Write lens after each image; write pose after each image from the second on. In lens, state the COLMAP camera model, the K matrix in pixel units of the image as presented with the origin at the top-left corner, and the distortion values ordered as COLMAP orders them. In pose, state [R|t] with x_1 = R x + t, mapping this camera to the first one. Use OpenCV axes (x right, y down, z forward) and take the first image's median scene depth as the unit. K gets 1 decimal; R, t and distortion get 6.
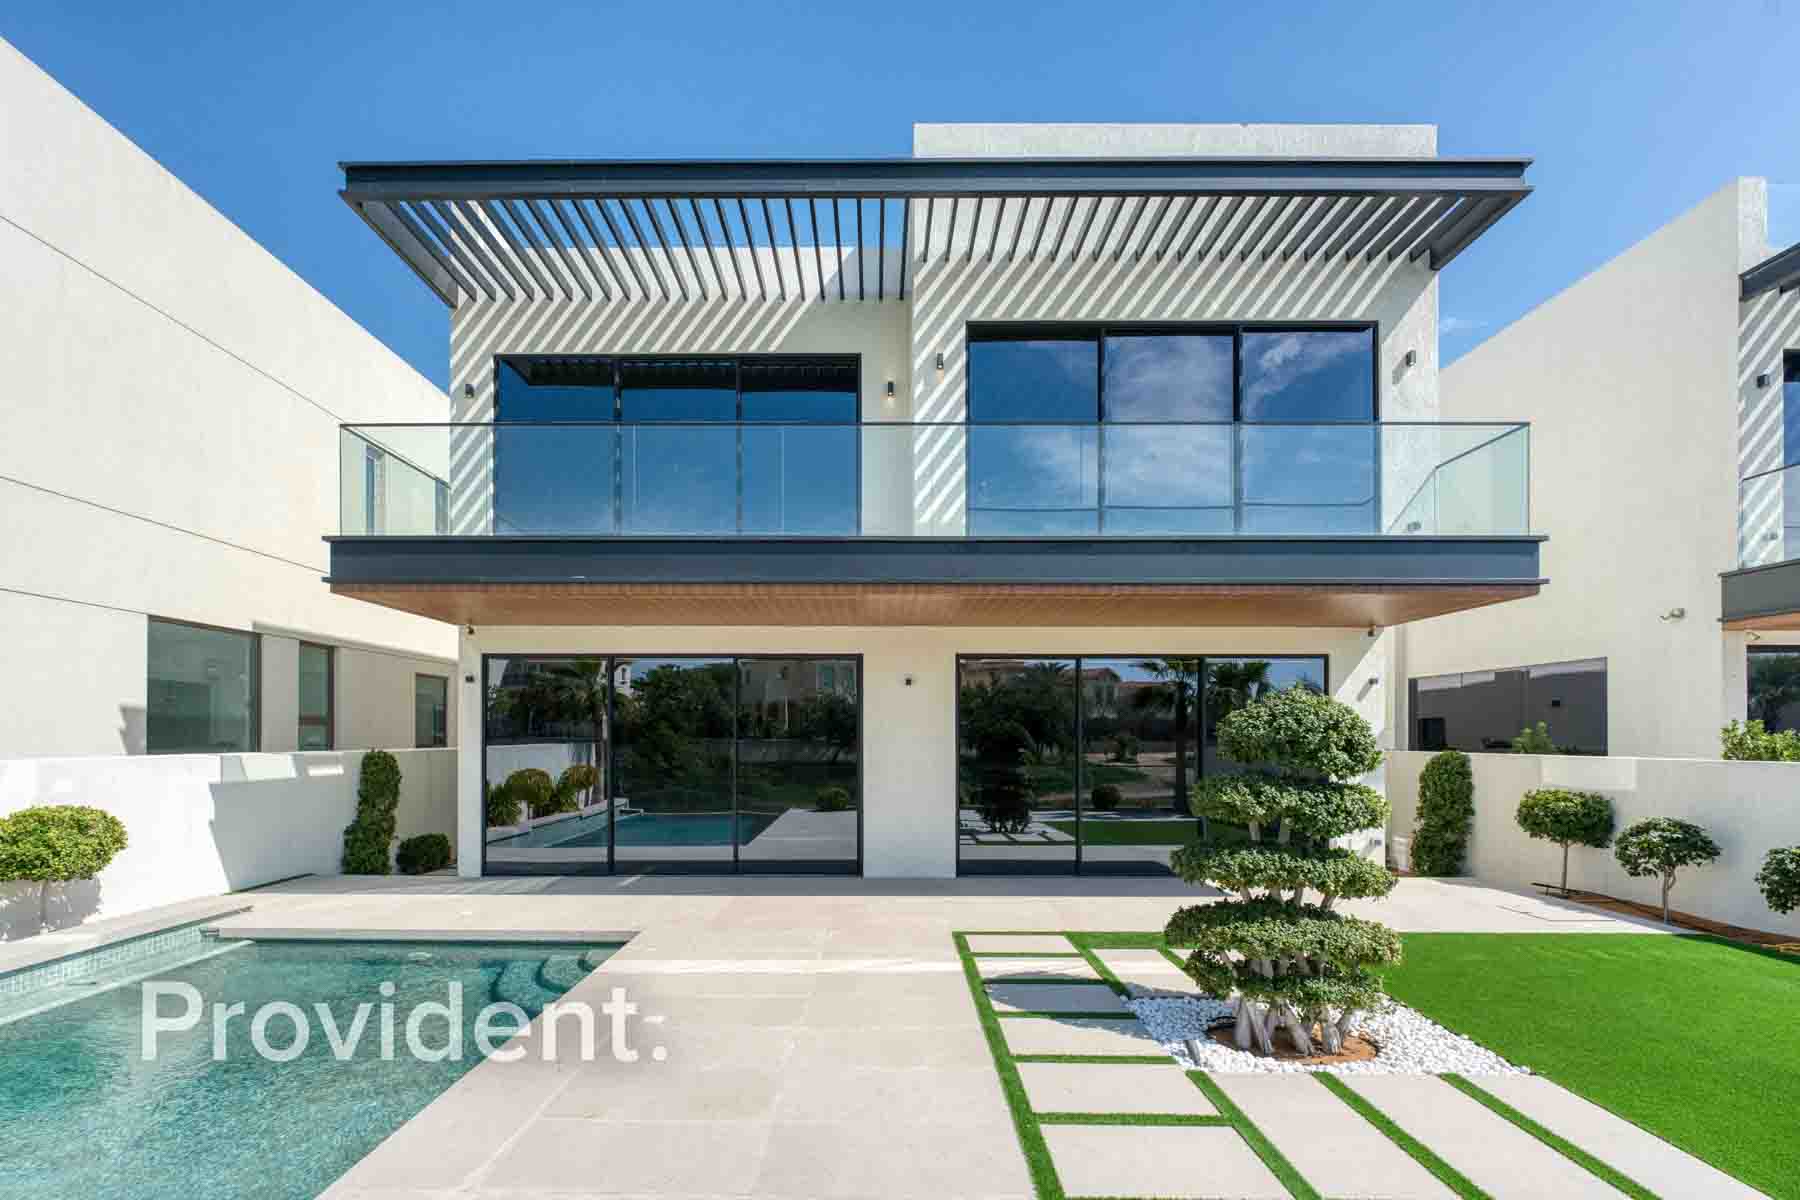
lens RADIAL K [[759.8, 0, 872.2], [0, 759.8, 735.6], [0, 0, 1]] dist [0.003414, 0.000745]
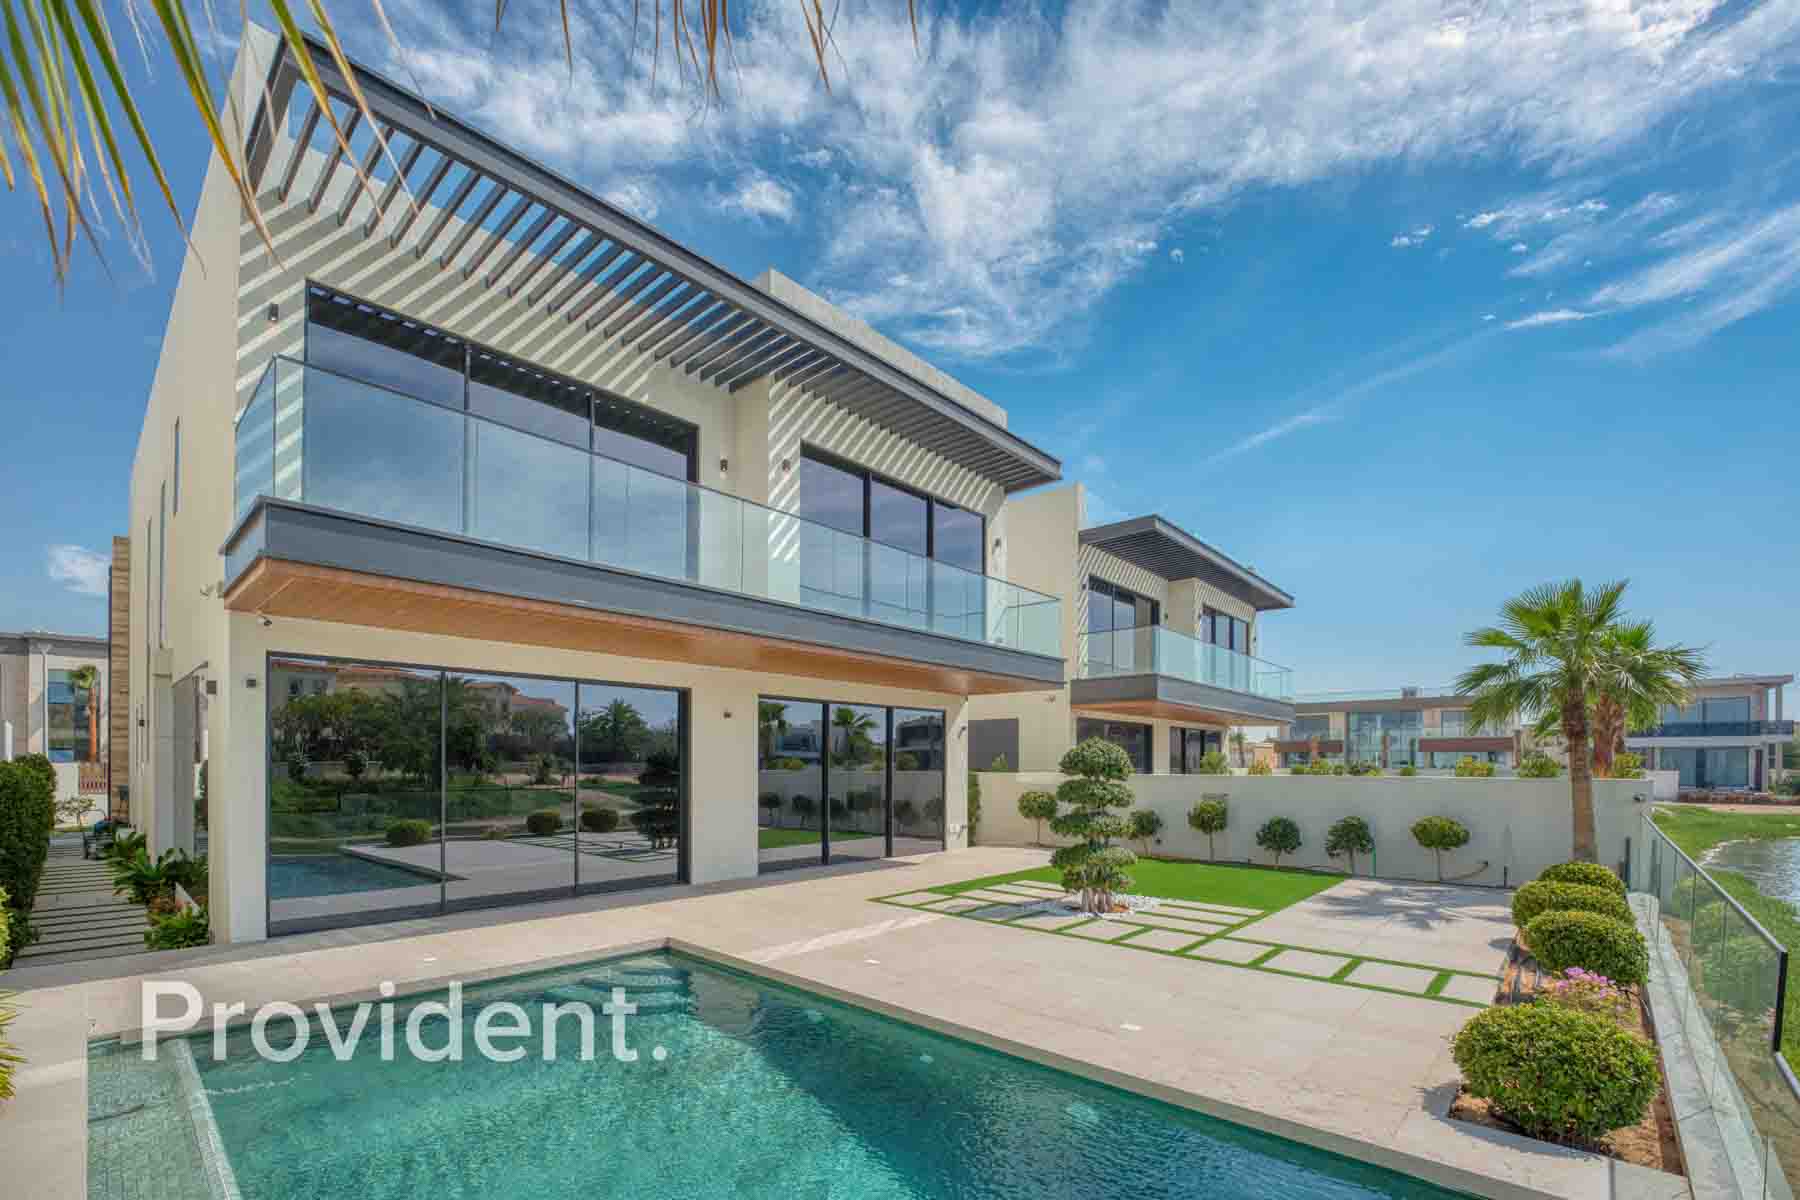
lens RADIAL K [[765.9, 0, 899.5], [0, 765.9, 762.6], [0, 0, 1]] dist [-0.001456, -0.000044]
pose [[0.668414, 0.001561, 0.743788, -0.675157], [-0.006938, 0.999967, 0.004136, -0.002373], [-0.743757, -0.007925, 0.668403, 0.002339]]
